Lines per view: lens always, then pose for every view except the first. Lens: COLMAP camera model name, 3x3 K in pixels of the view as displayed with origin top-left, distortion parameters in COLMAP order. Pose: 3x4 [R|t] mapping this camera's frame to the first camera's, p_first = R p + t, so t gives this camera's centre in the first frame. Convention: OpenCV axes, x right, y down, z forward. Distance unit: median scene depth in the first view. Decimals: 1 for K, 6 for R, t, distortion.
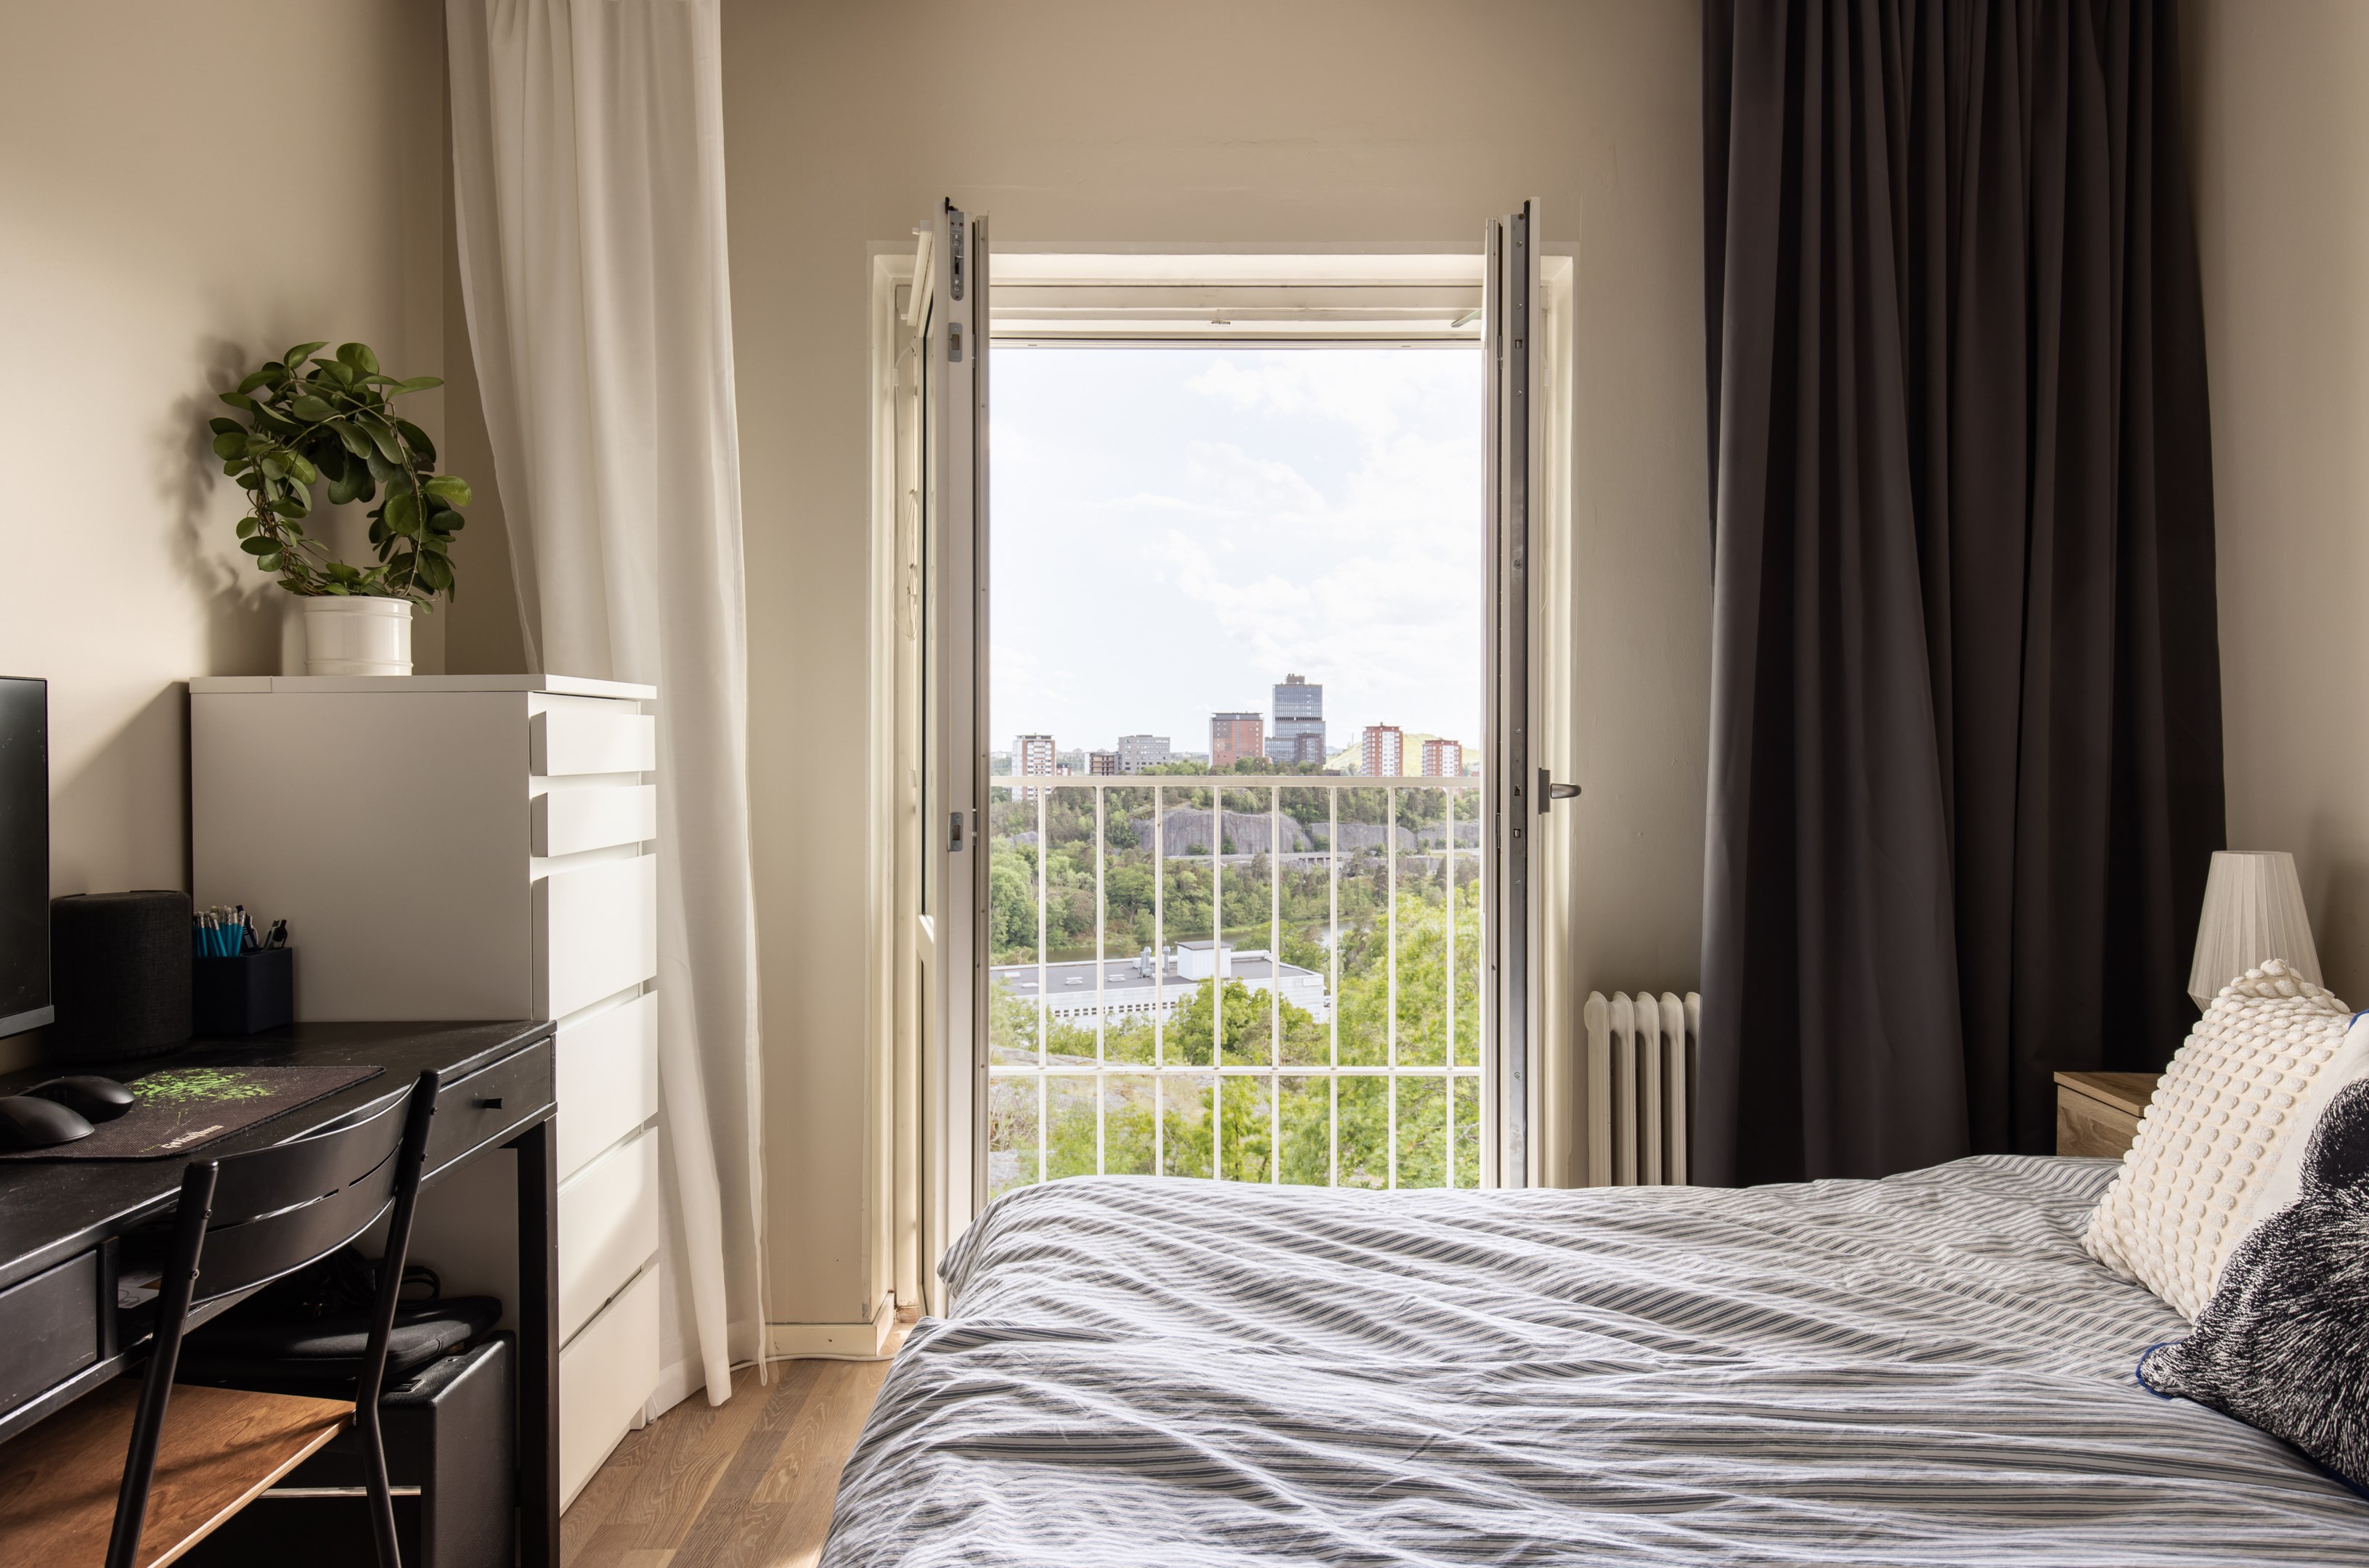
lens RADIAL K [[1399.2, 0, 1172.4], [0, 1399.2, 761.0], [0, 0, 1]] dist [0.003899, 0.001937]
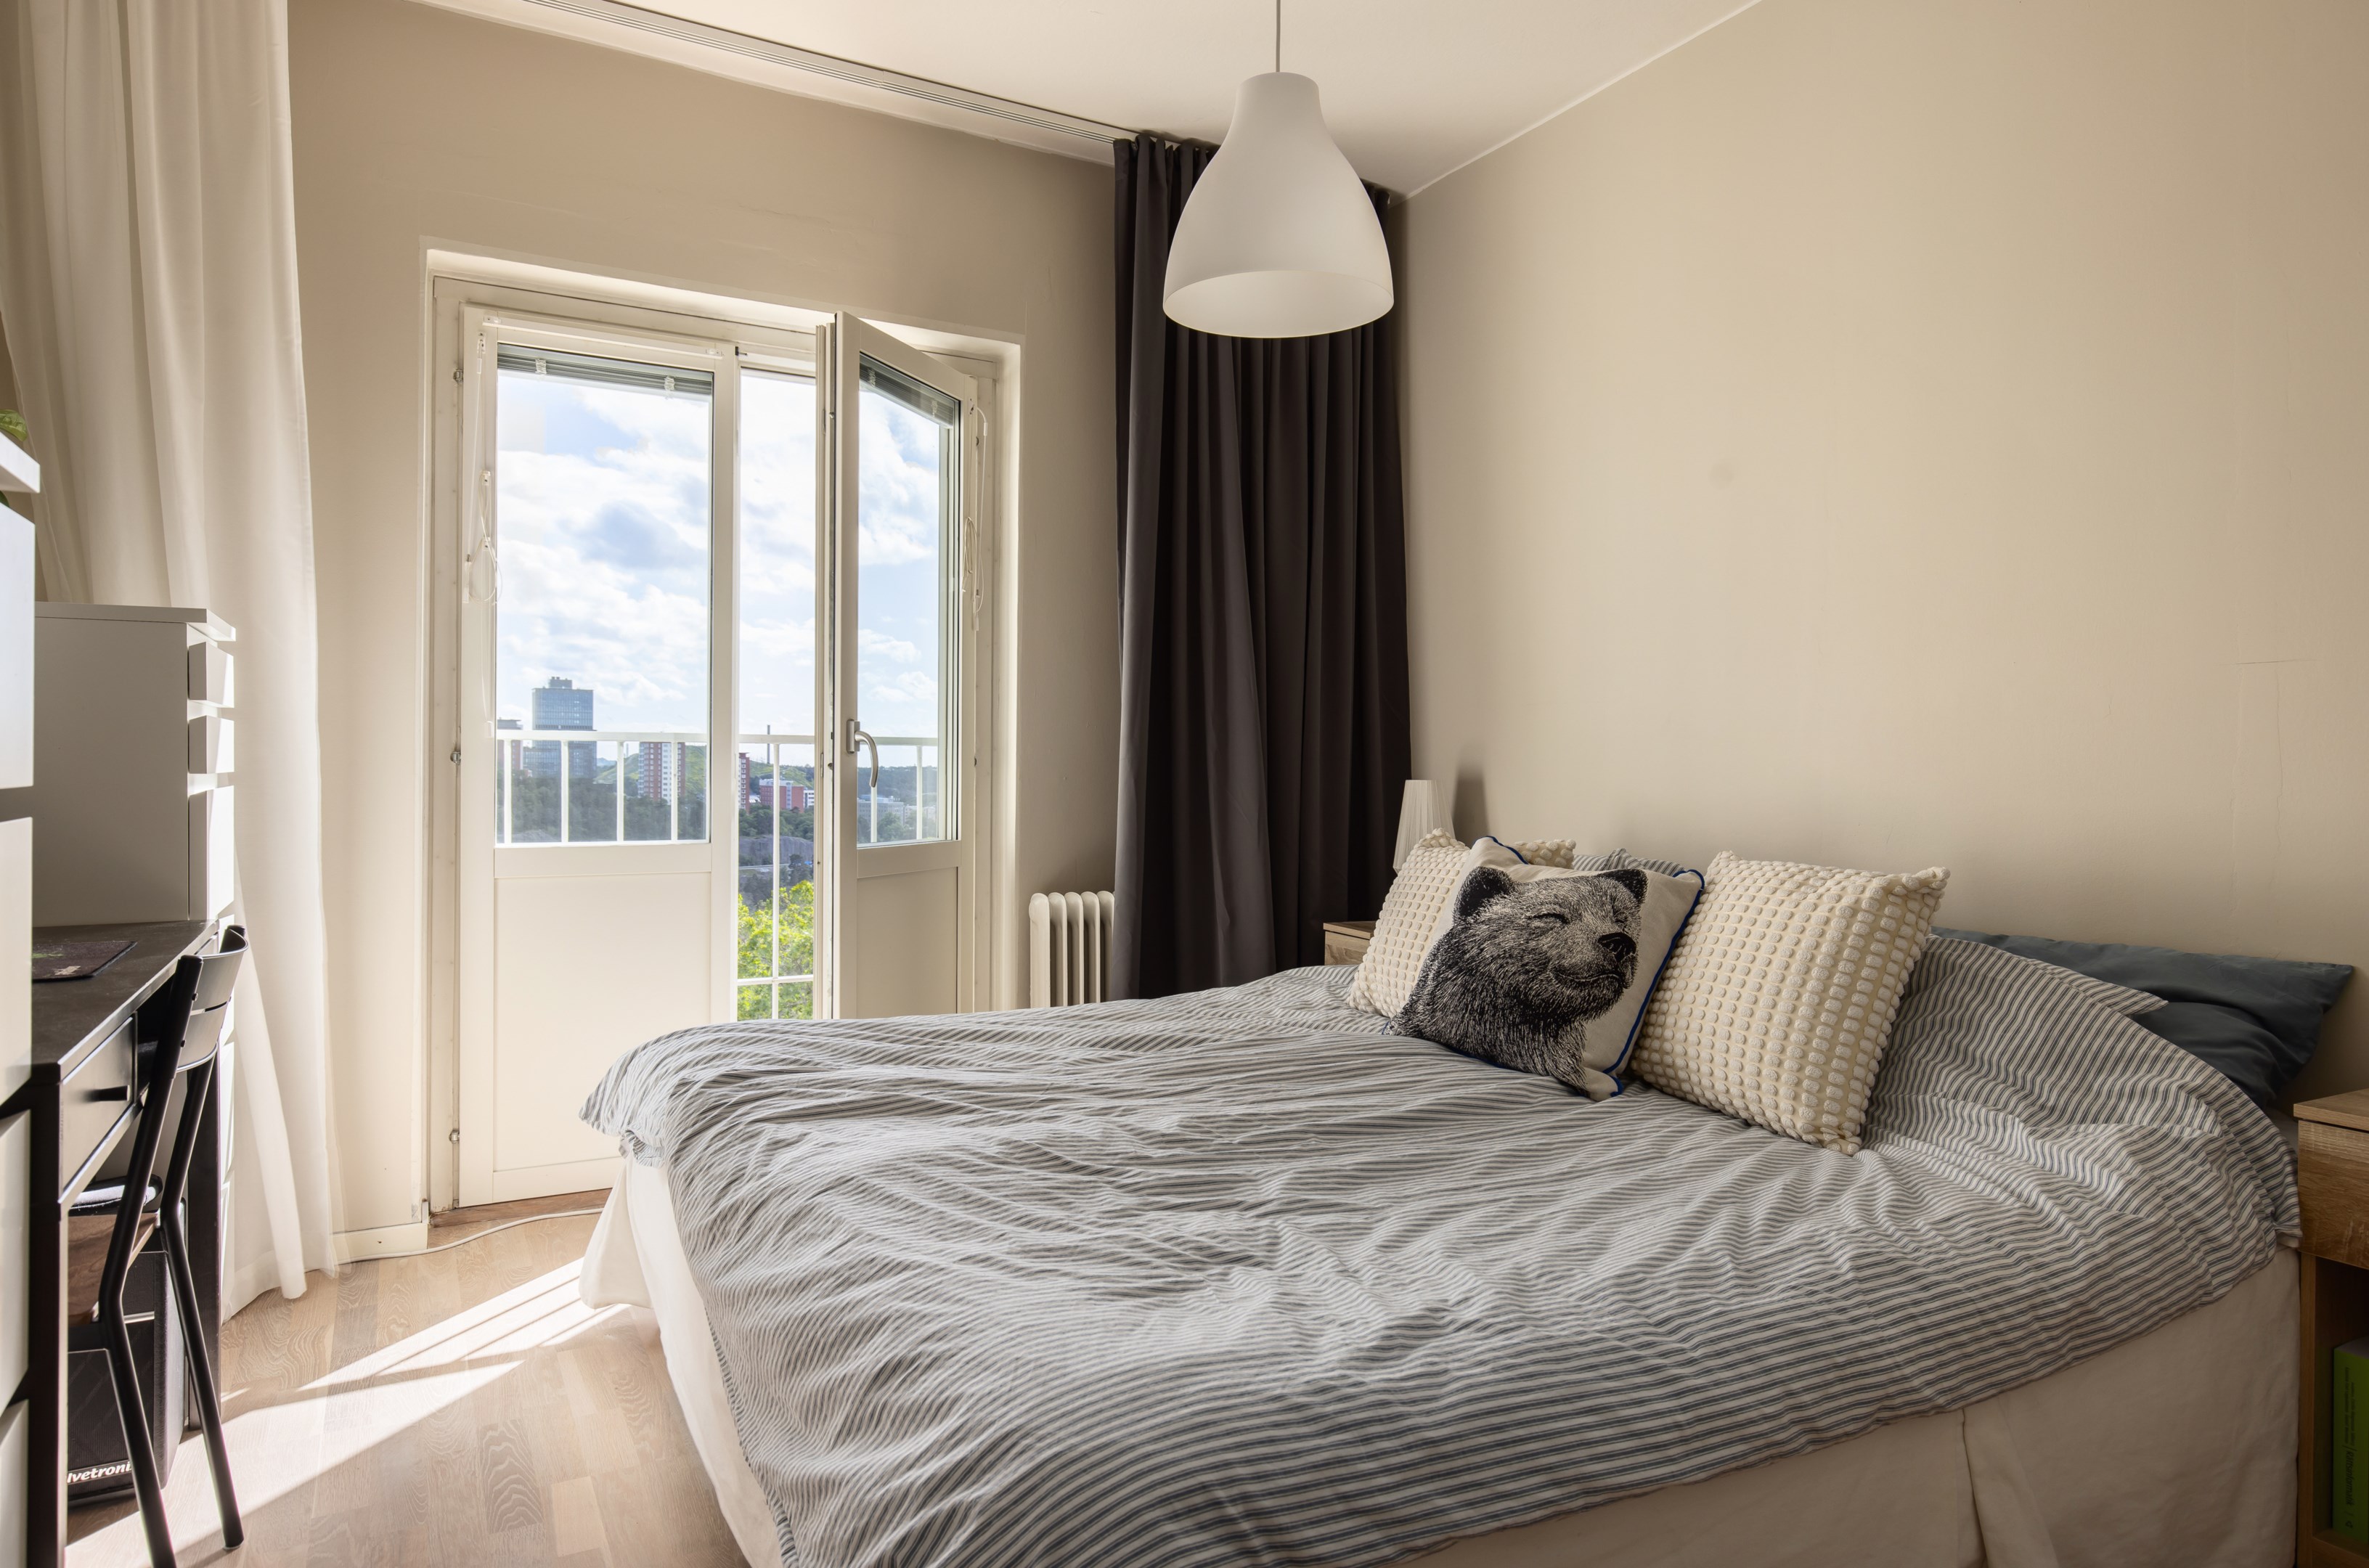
lens RADIAL K [[1432.9, 0, 1184.2], [0, 1432.9, 779.0], [0, 0, 1]] dist [0.006587, 0.000104]
pose [[0.876126, 0.001919, 0.482078, -0.317017], [-0.002831, 0.999995, 0.001164, 0.069457], [-0.482074, -0.002385, 0.876127, -0.369626]]
